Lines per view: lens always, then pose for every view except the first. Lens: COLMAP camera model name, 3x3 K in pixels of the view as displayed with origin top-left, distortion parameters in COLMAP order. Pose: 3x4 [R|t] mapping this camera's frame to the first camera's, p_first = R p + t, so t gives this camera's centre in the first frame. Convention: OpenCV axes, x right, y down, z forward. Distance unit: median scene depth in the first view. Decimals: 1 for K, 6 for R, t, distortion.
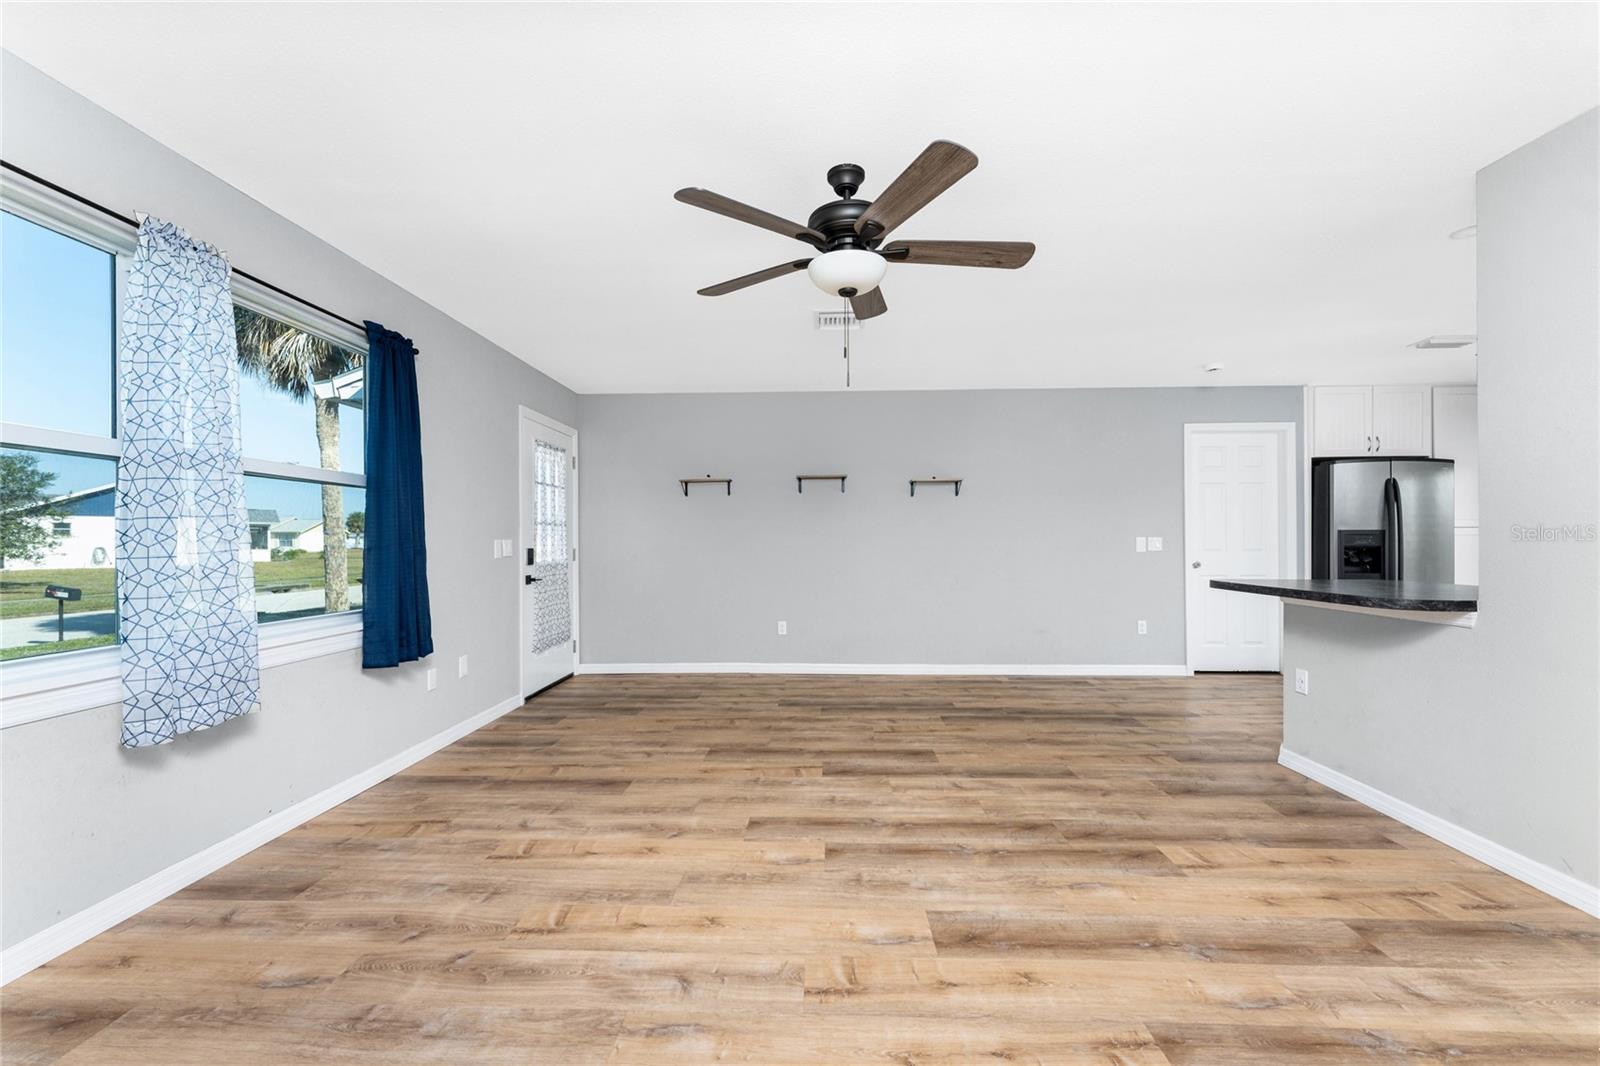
lens RADIAL K [[645.2, 0, 799.3], [0, 645.2, 515.7], [0, 0, 1]] dist [-0.000955, -0.000202]
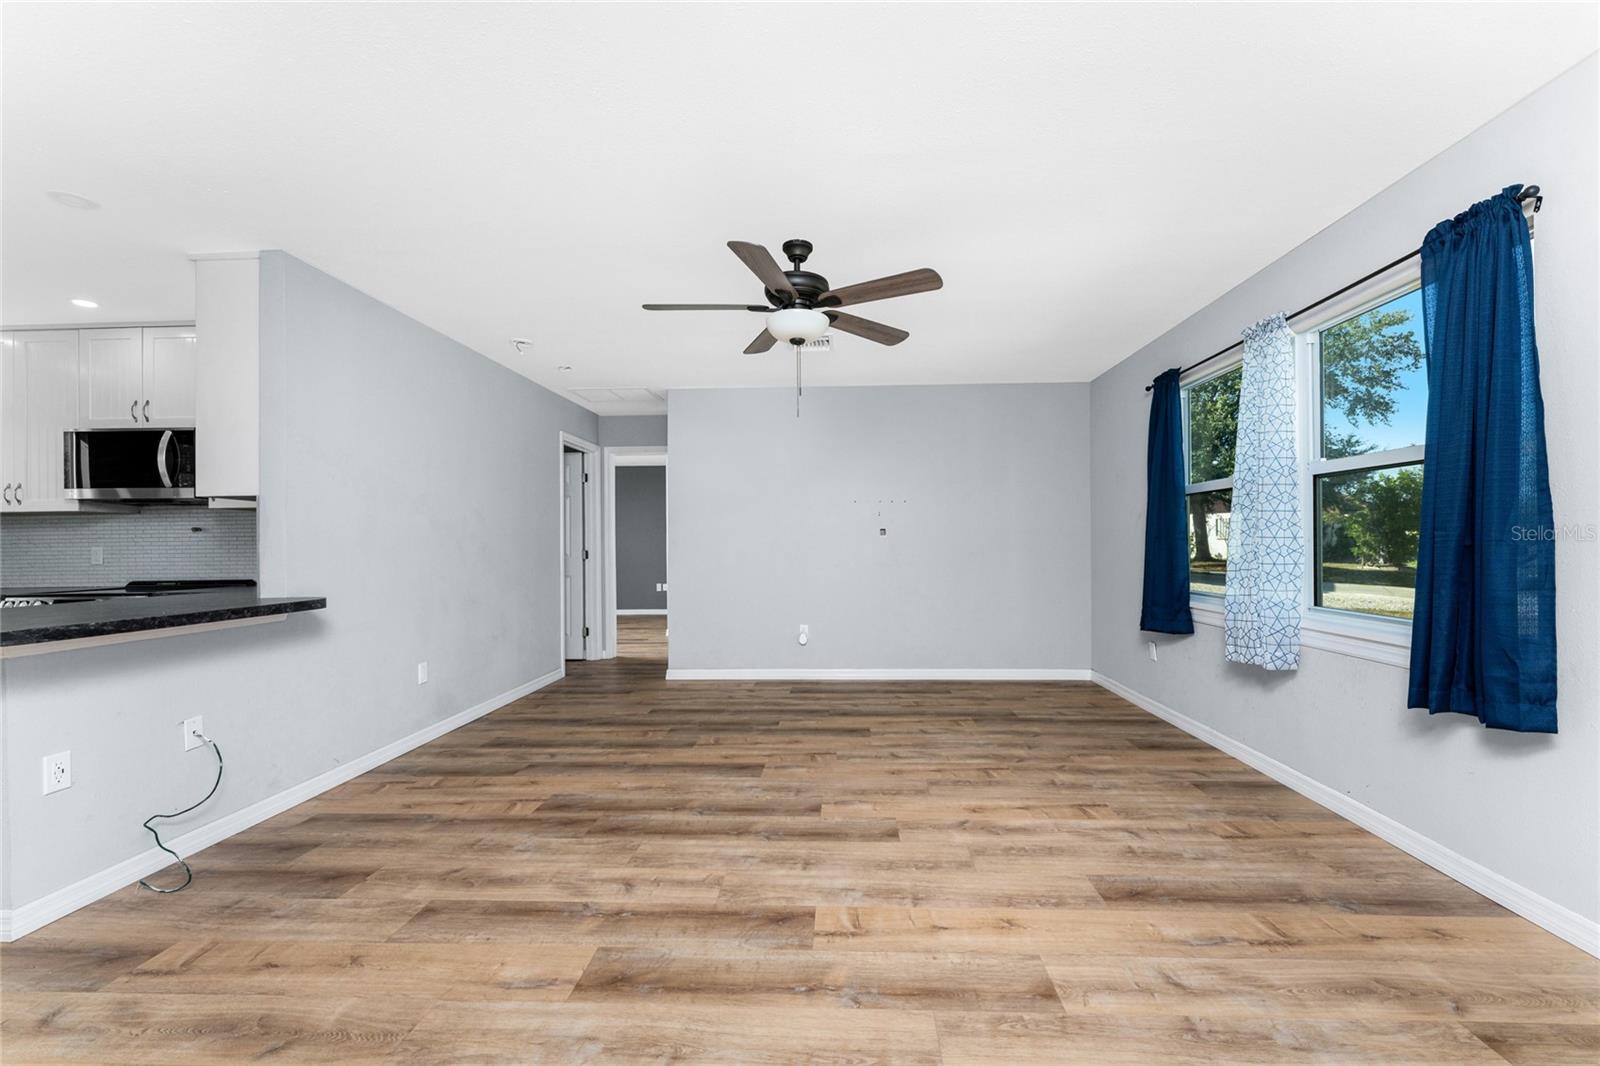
lens RADIAL K [[645.2, 0, 810.9], [0, 645.2, 542.0], [0, 0, 1]] dist [-0.000955, -0.000202]
pose [[-0.999815, 0.012681, 0.014489, 0.029828], [0.012038, 0.998975, -0.043632, 0.076749], [-0.015027, -0.043450, -0.998943, 1.830310]]
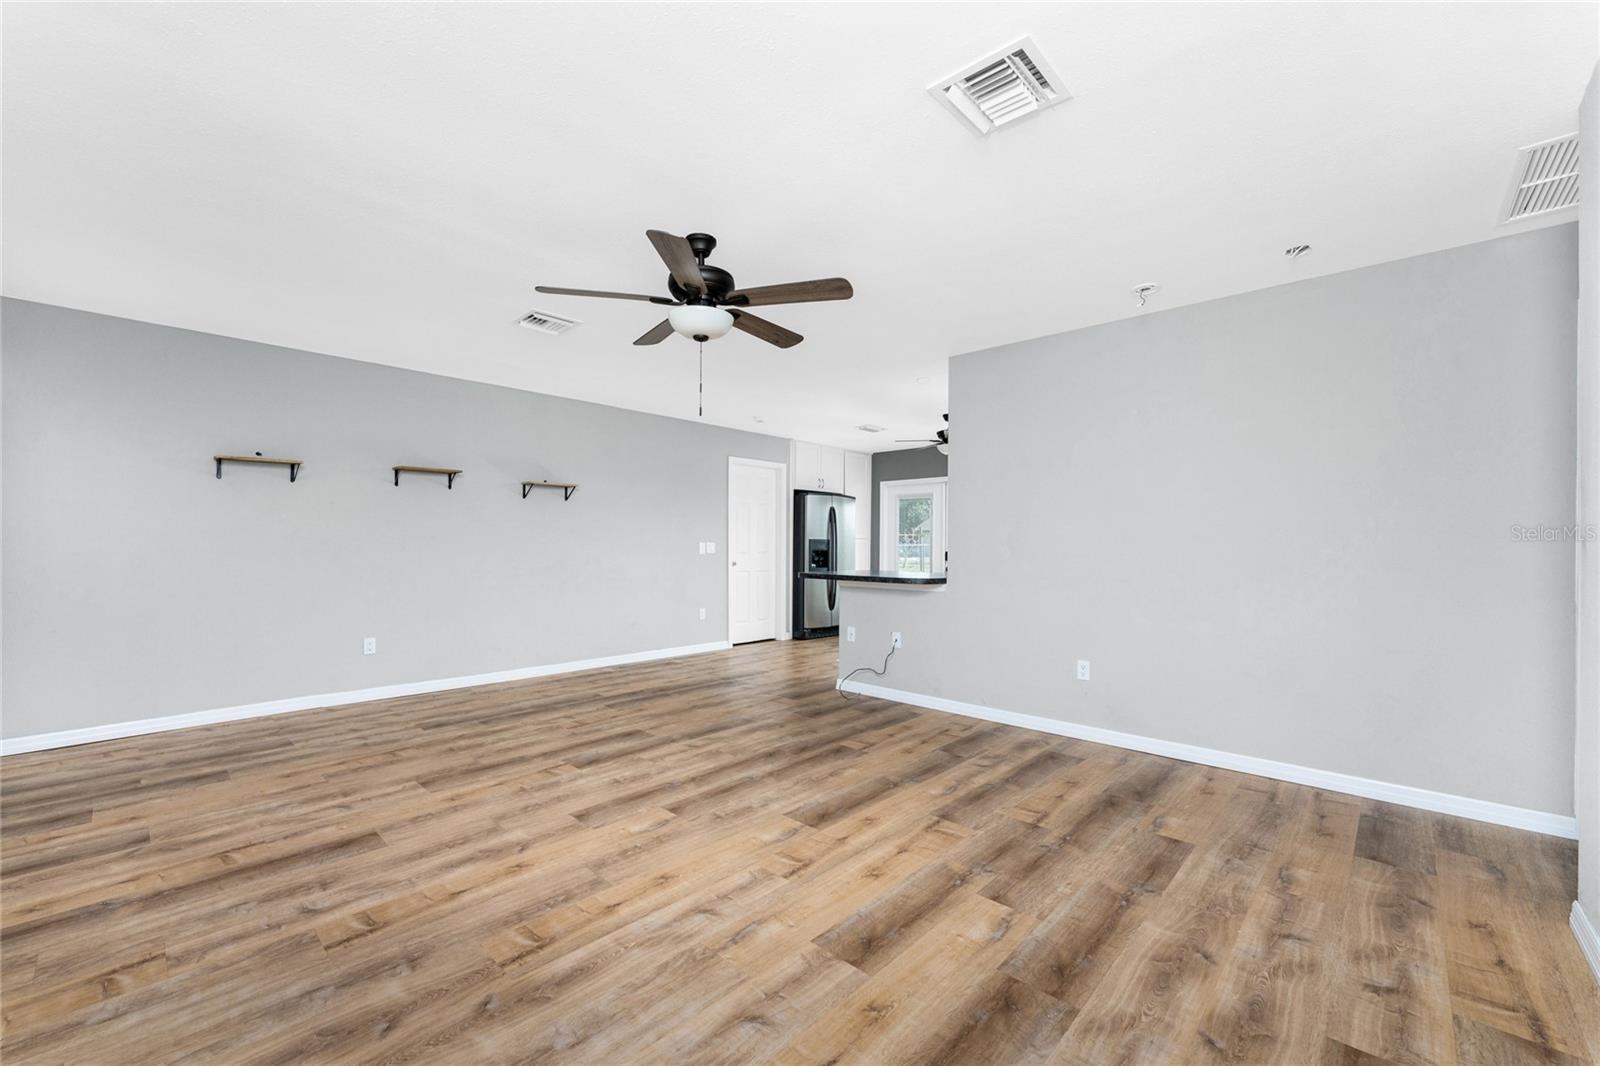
lens RADIAL K [[645.2, 0, 803.7], [0, 645.2, 515.1], [0, 0, 1]] dist [-0.000955, -0.000202]
pose [[0.651790, 0.043112, 0.757173, -0.594361], [-0.038228, 0.998981, -0.023973, 0.003845], [-0.757436, -0.013320, 0.652774, 0.053004]]
